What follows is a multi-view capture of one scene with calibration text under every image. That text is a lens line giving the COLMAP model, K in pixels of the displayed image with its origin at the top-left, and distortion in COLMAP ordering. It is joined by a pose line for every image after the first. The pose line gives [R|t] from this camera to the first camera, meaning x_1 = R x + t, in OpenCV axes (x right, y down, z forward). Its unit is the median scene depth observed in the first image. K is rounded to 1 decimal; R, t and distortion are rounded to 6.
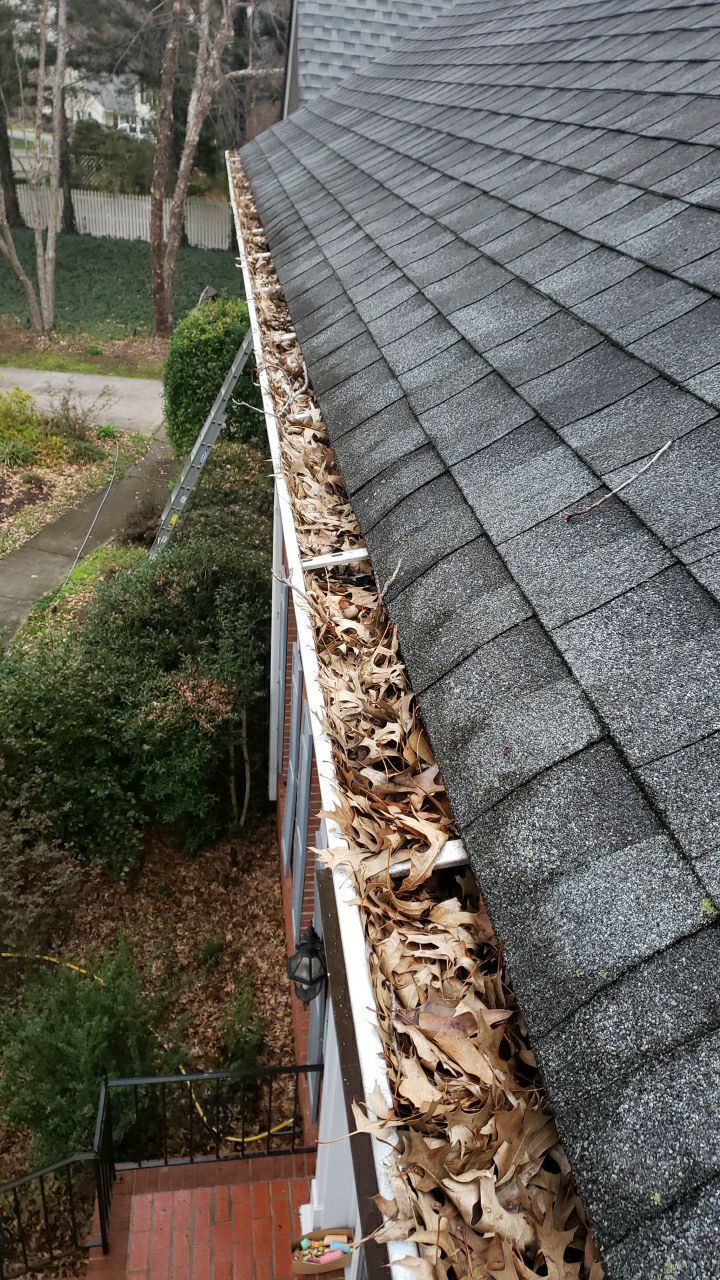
lens RADIAL K [[908.4, 0, 360.0], [0, 908.4, 640.0], [0, 0, 1]] dist [-0.003244, -0.000037]
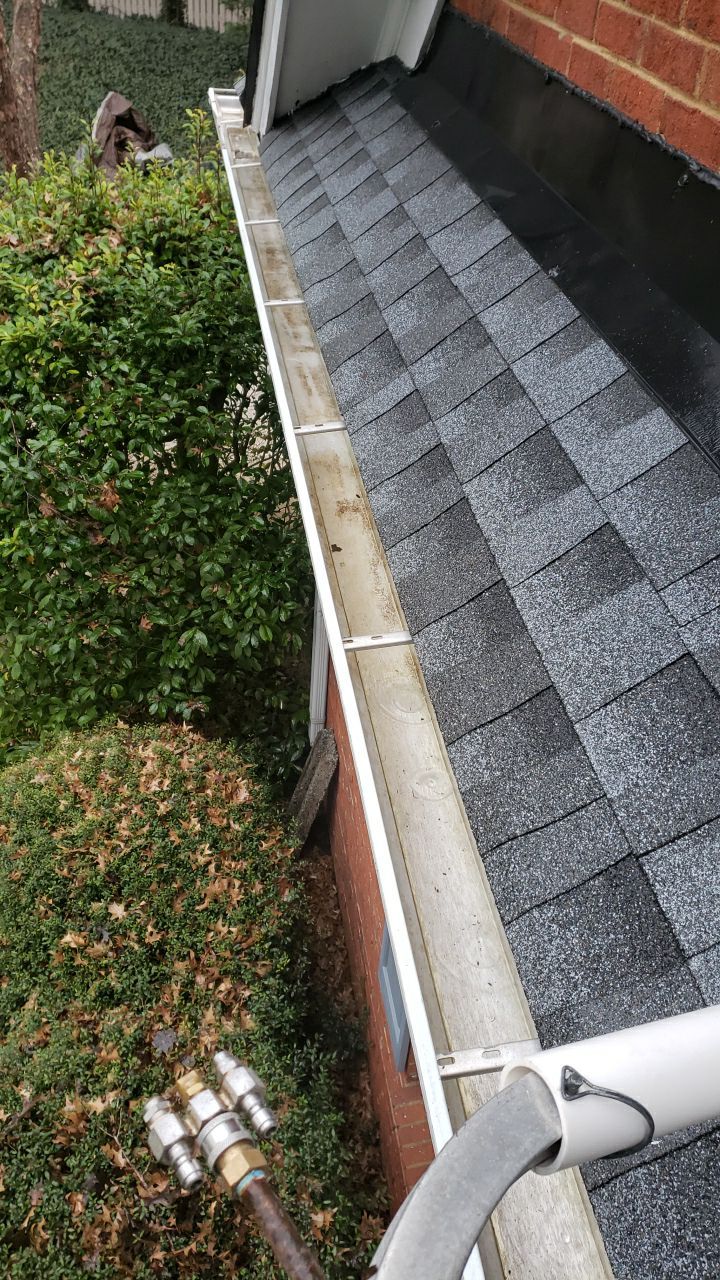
lens RADIAL K [[908.4, 0, 360.0], [0, 908.4, 640.0], [0, 0, 1]] dist [-0.003244, -0.000037]
pose [[0.999566, -0.008693, 0.028139, -0.062707], [0.003501, 0.983745, 0.179537, -0.229820], [-0.029242, -0.179360, 0.983349, 0.570100]]
